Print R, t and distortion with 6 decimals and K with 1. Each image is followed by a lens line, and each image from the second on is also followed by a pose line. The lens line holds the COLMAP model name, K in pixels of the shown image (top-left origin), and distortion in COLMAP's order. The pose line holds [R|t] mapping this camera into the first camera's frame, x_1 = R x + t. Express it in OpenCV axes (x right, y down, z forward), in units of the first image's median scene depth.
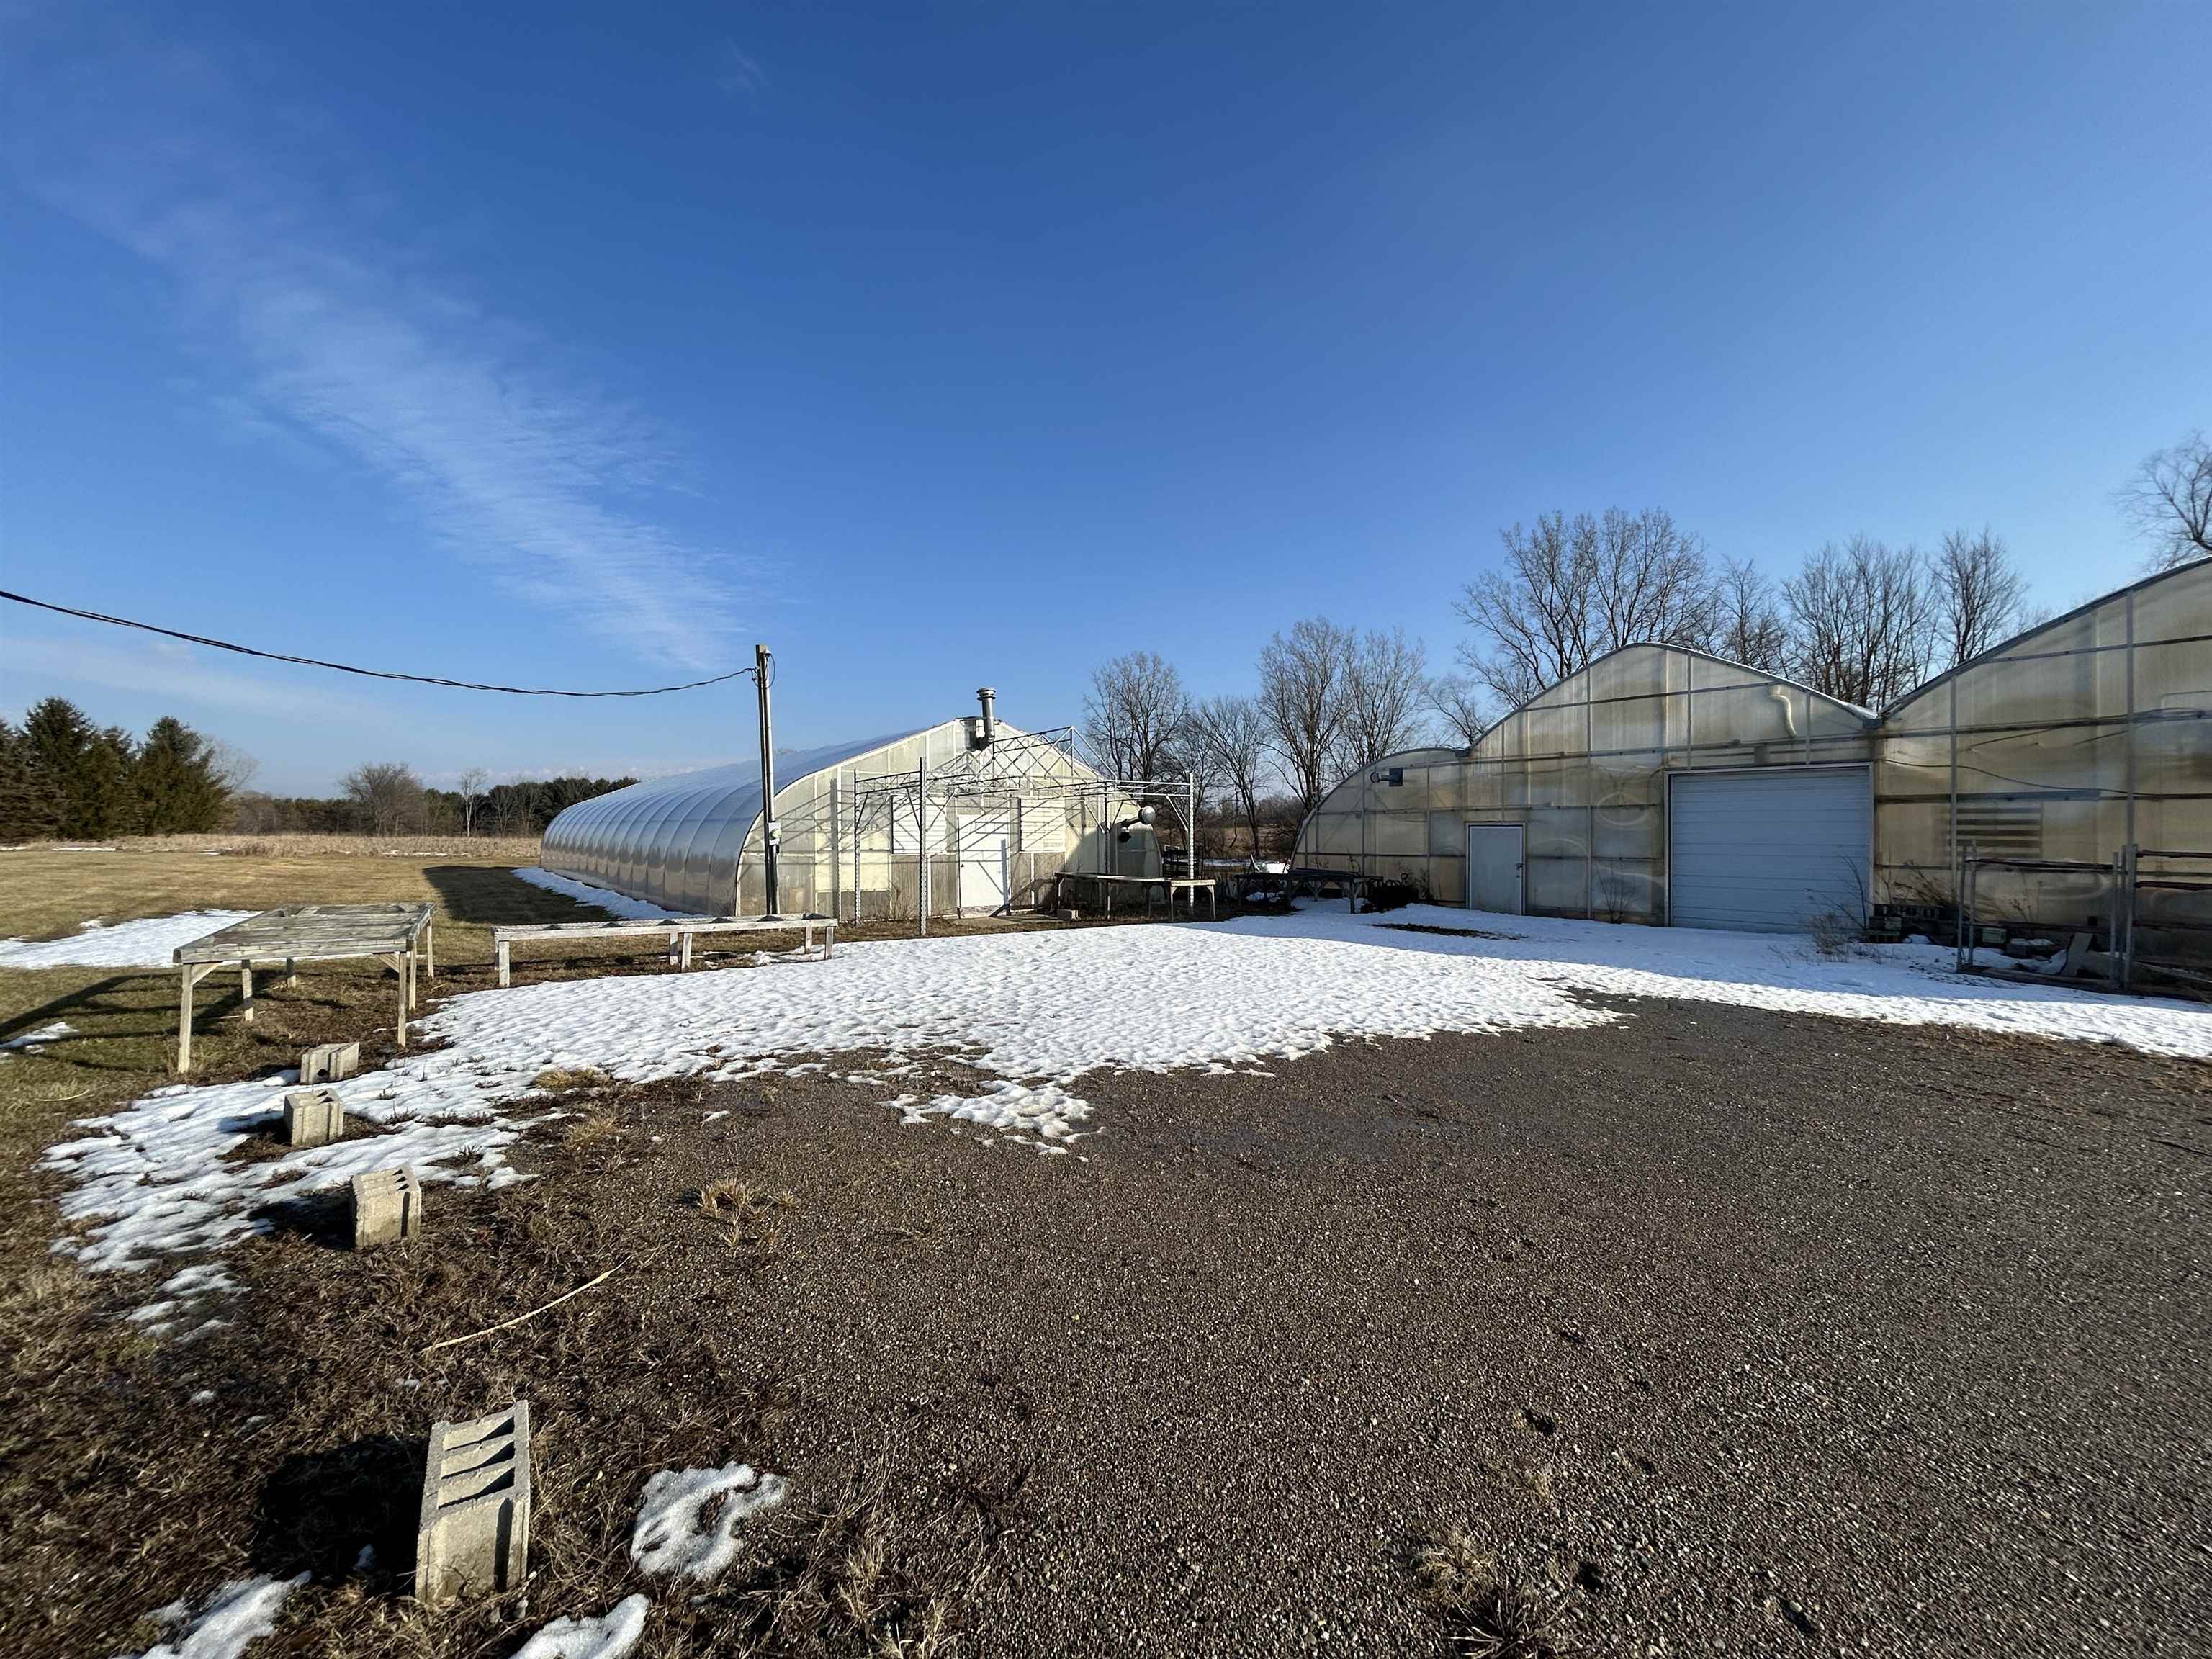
lens RADIAL K [[877.6, 0, 1106.0], [0, 877.6, 829.5], [0, 0, 1]] dist [-0.000316, -0.000162]
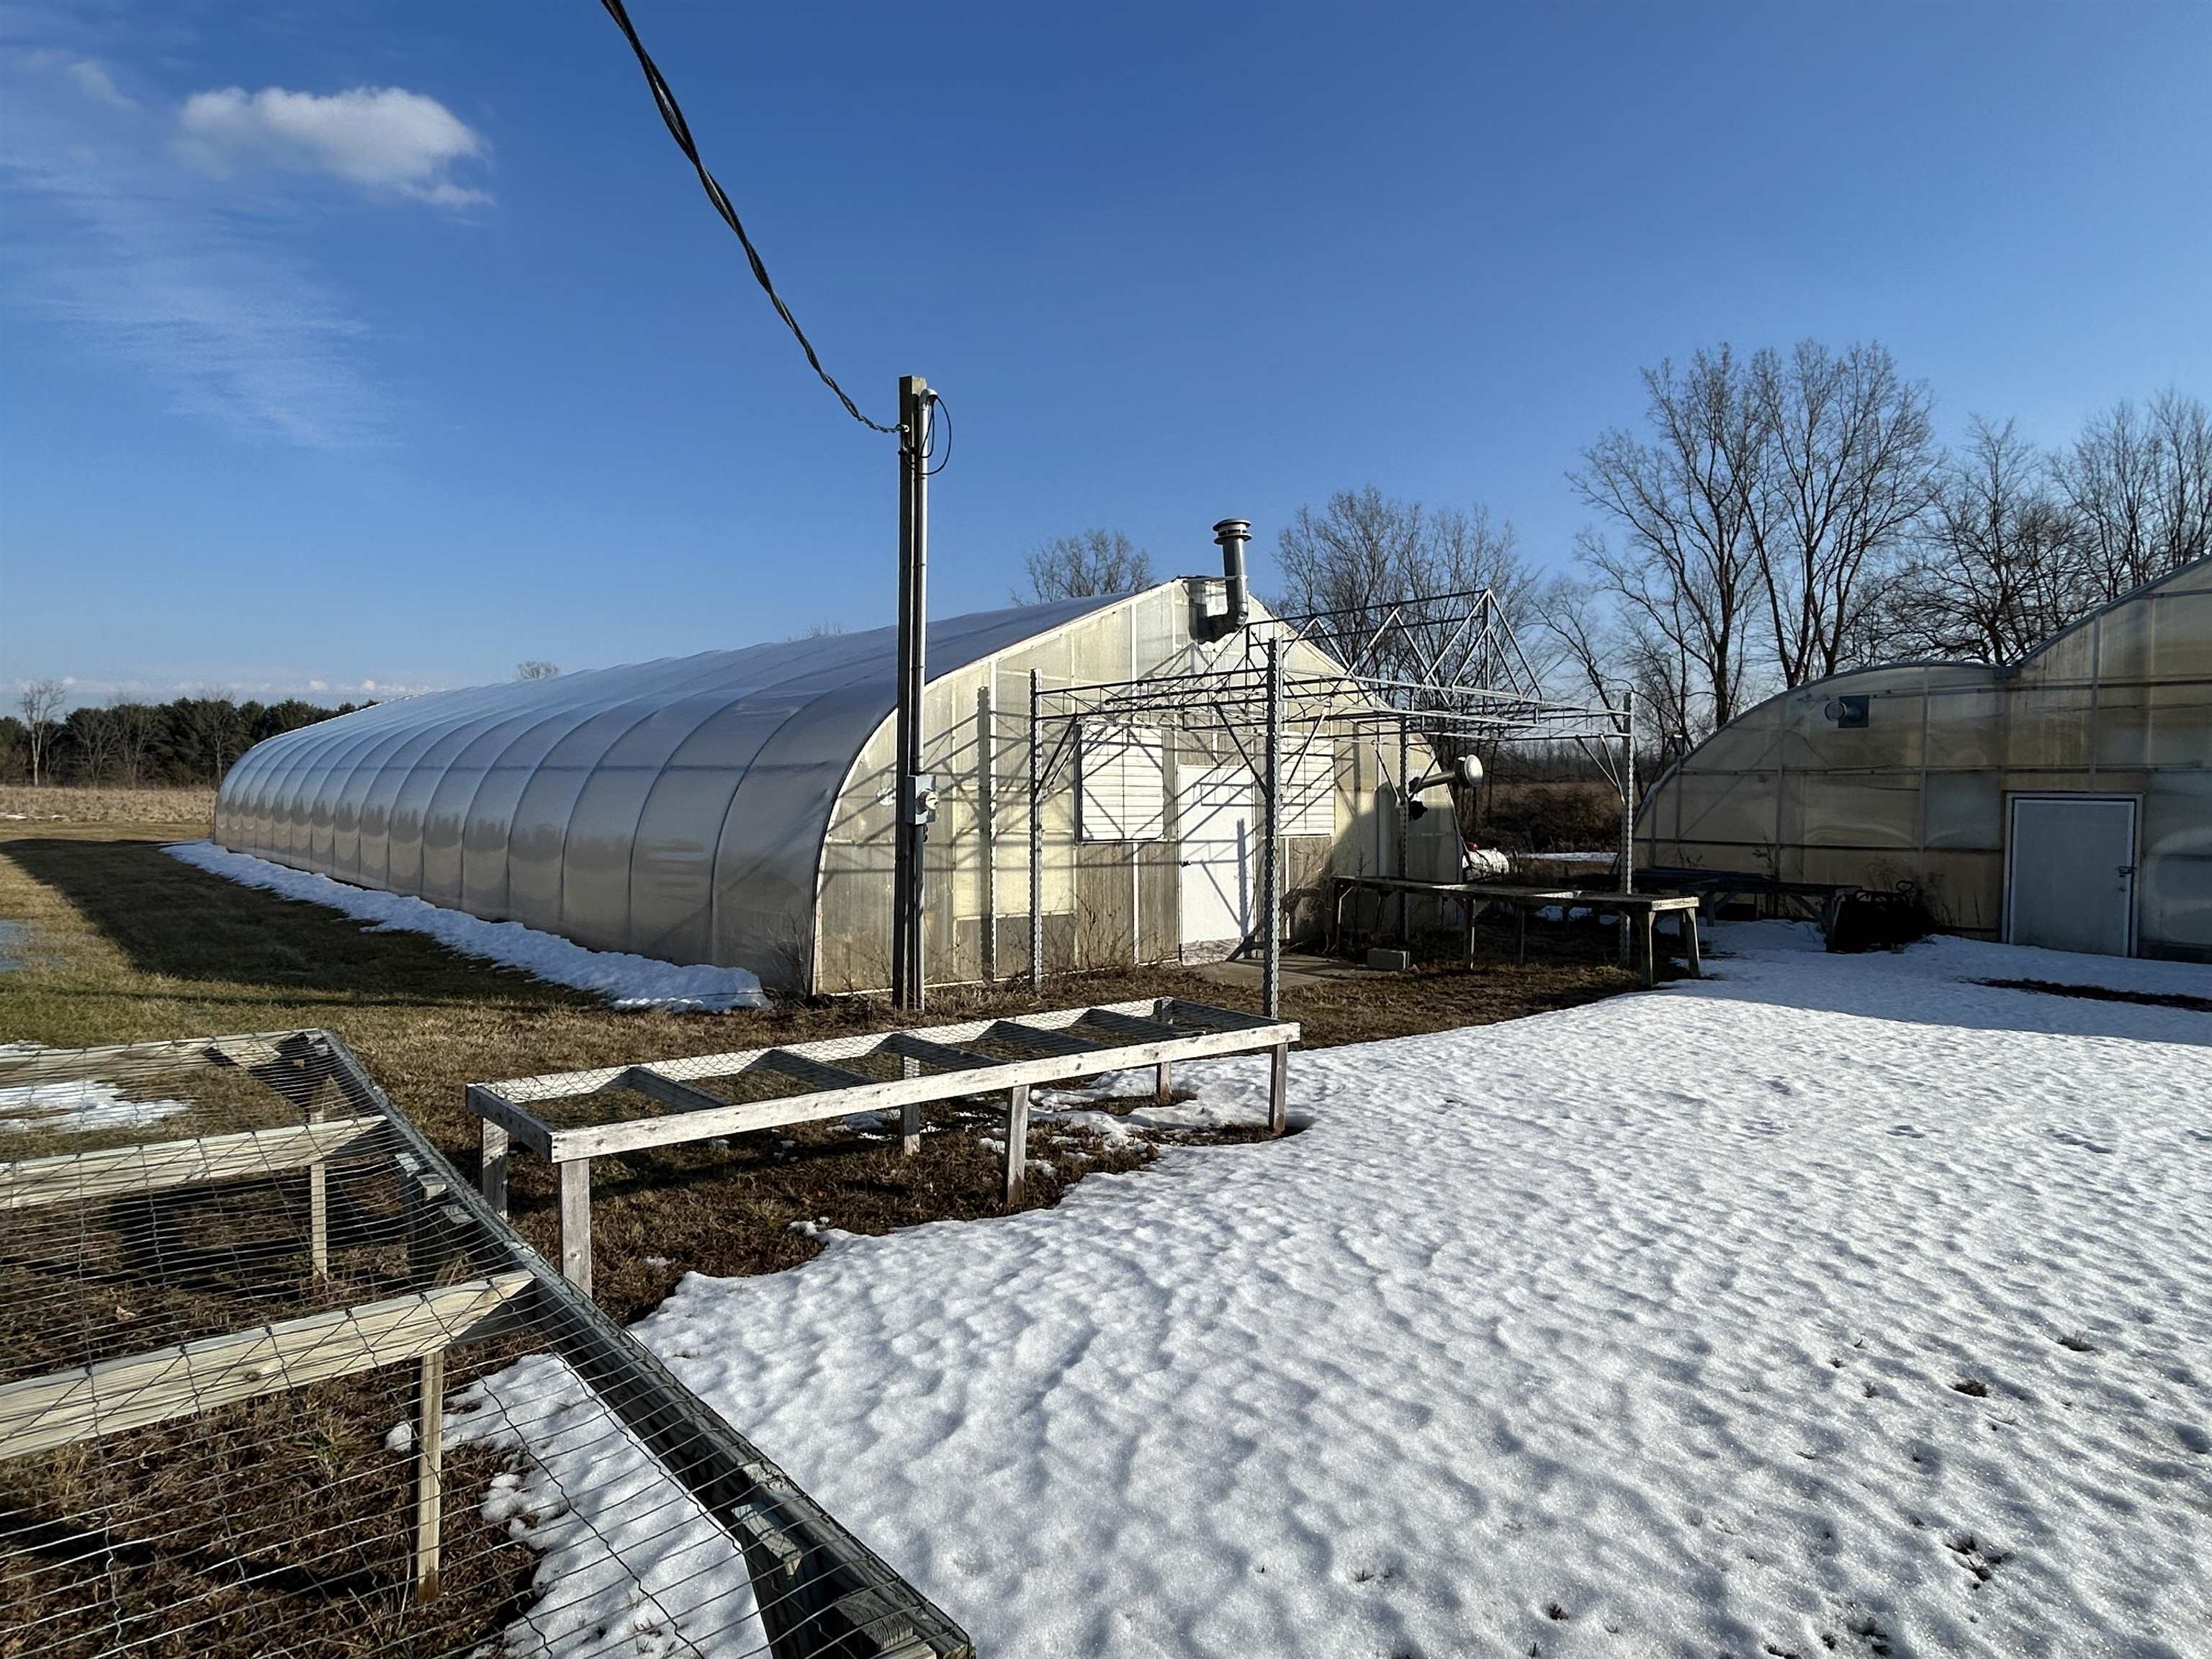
lens RADIAL K [[1217.9, 0, 1106.0], [0, 1217.9, 829.5], [0, 0, 1]] dist [0.000740, 0.000250]
pose [[0.995136, 0.010843, 0.097911, -0.255856], [-0.014029, 0.999393, 0.031903, -0.001287], [-0.097506, -0.033121, 0.994684, 0.267541]]
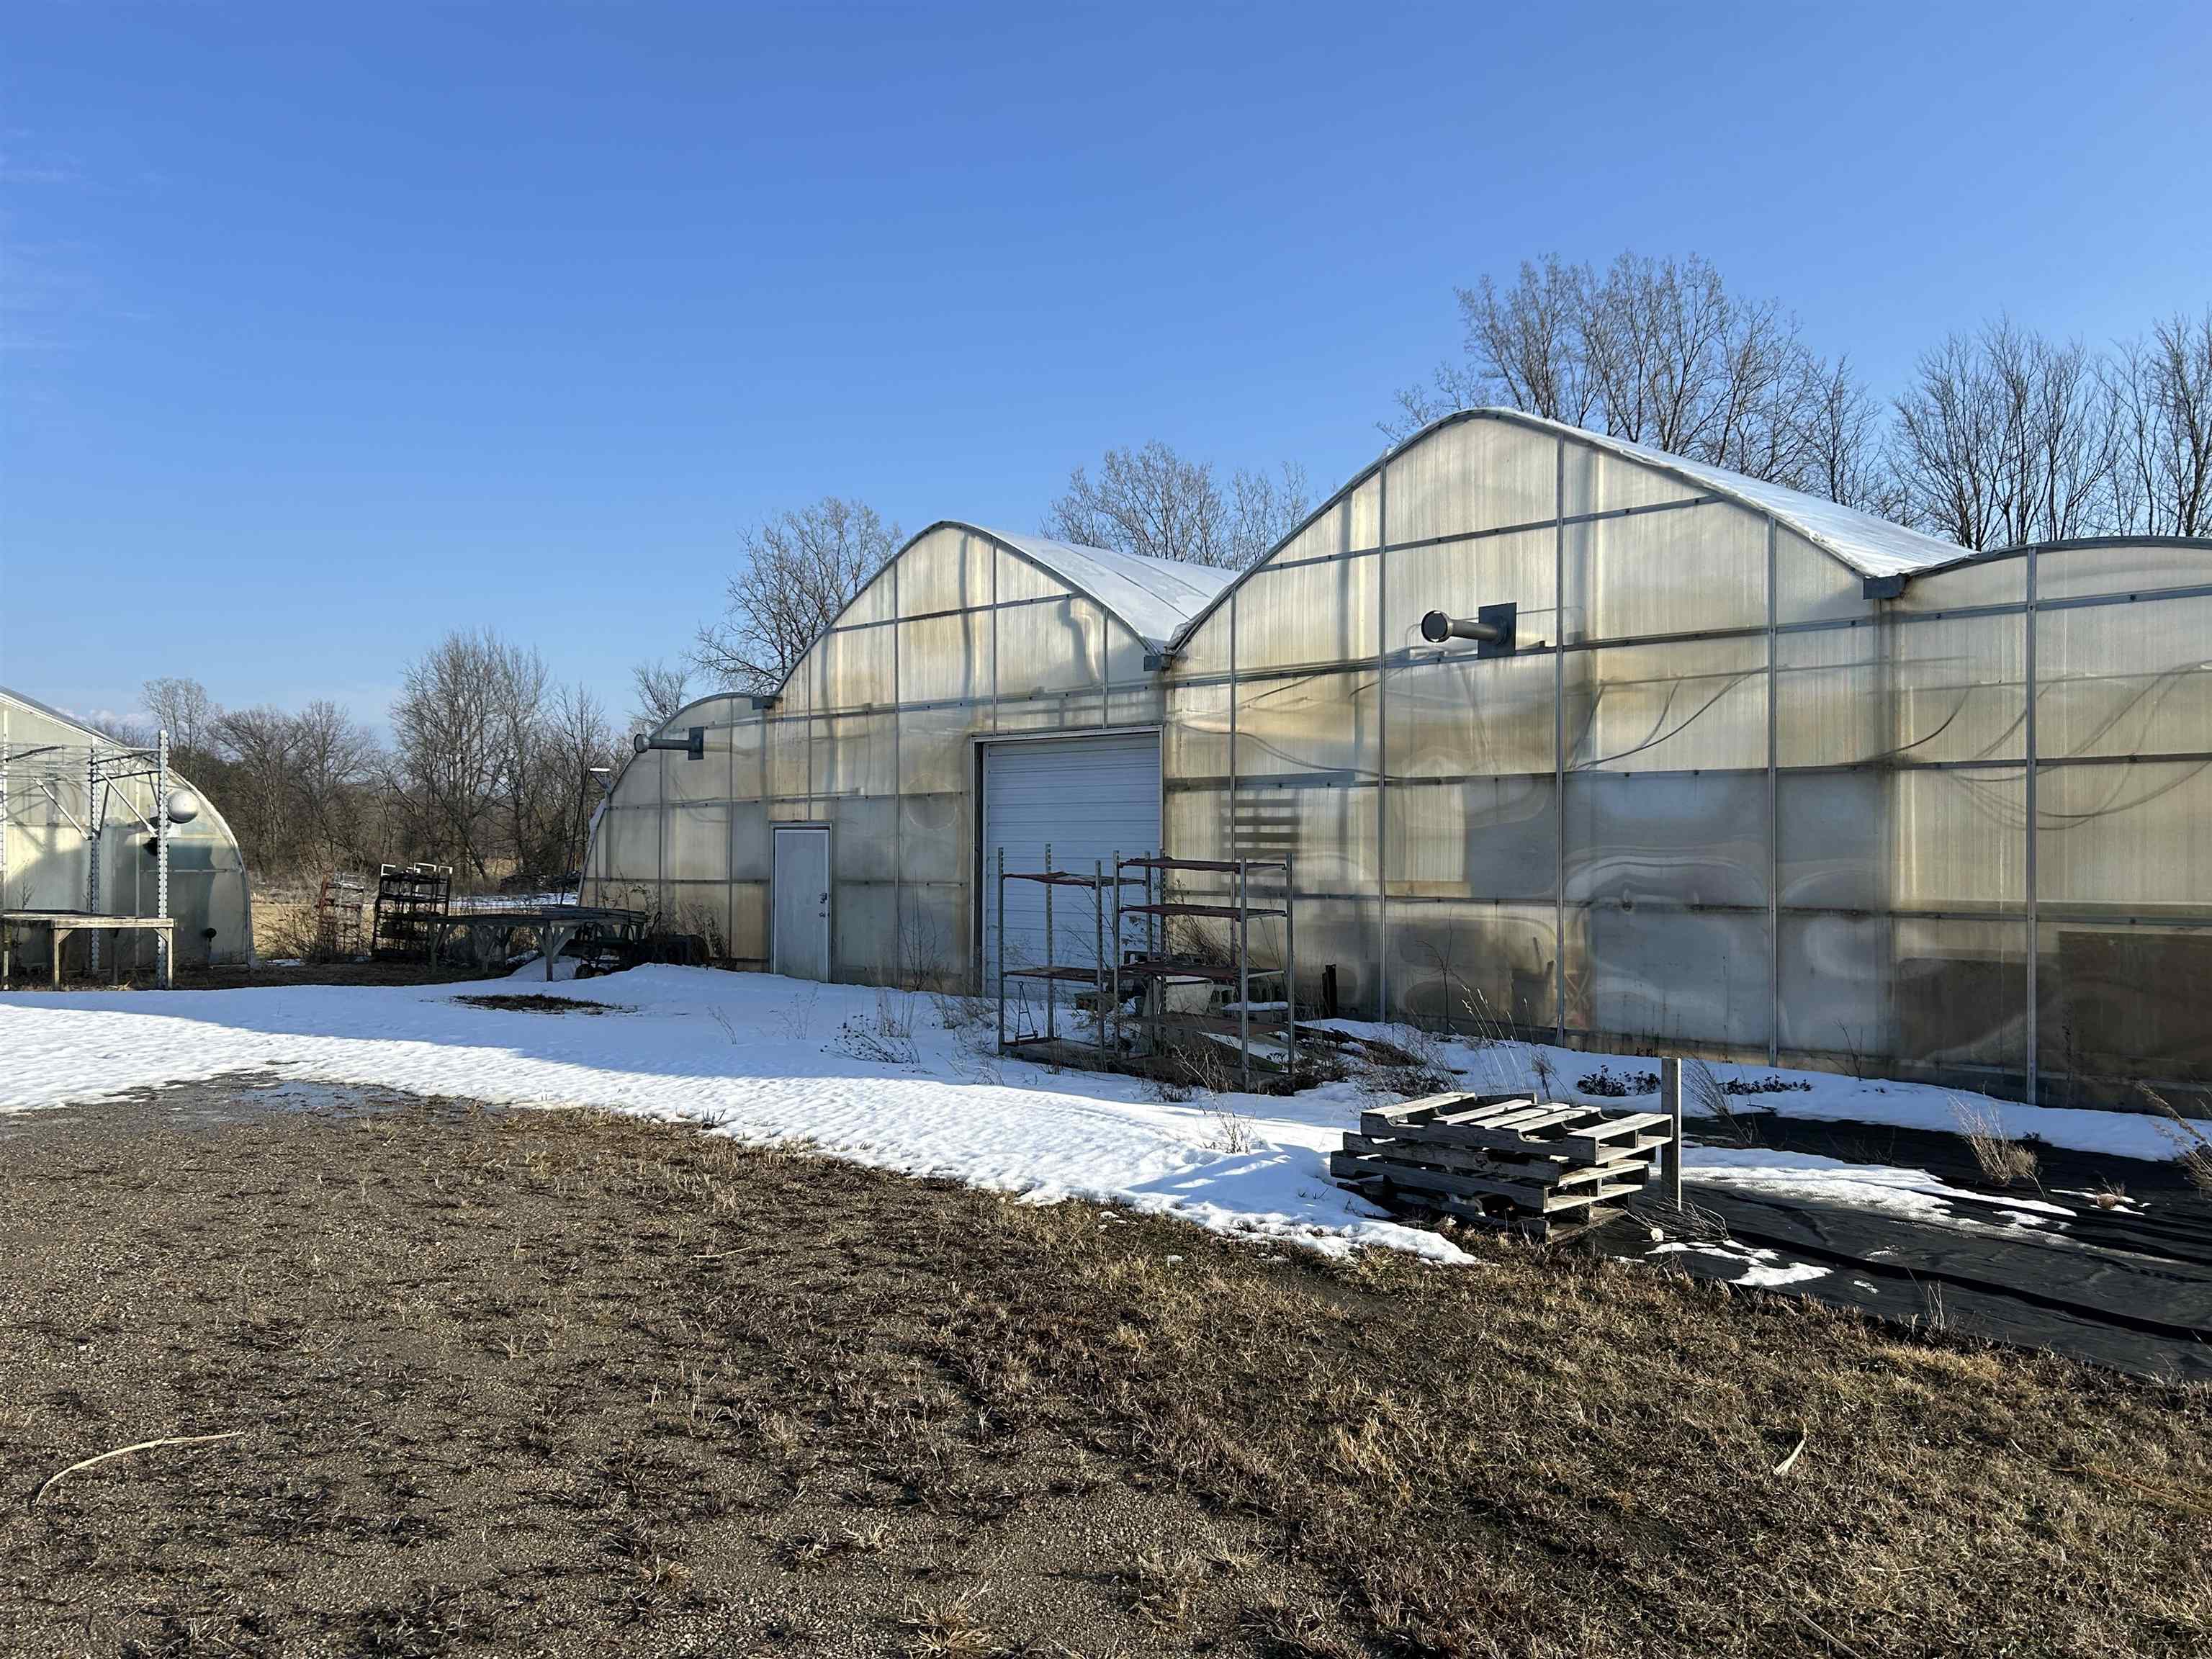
lens RADIAL K [[1749.7, 0, 1106.0], [0, 1749.7, 829.5], [0, 0, 1]] dist [0.076535, -0.108439]
pose [[0.994864, 0.005700, 0.101055, 0.521388], [-0.004441, 0.999910, -0.012683, 0.009782], [-0.101119, 0.012169, 0.994800, -0.170208]]
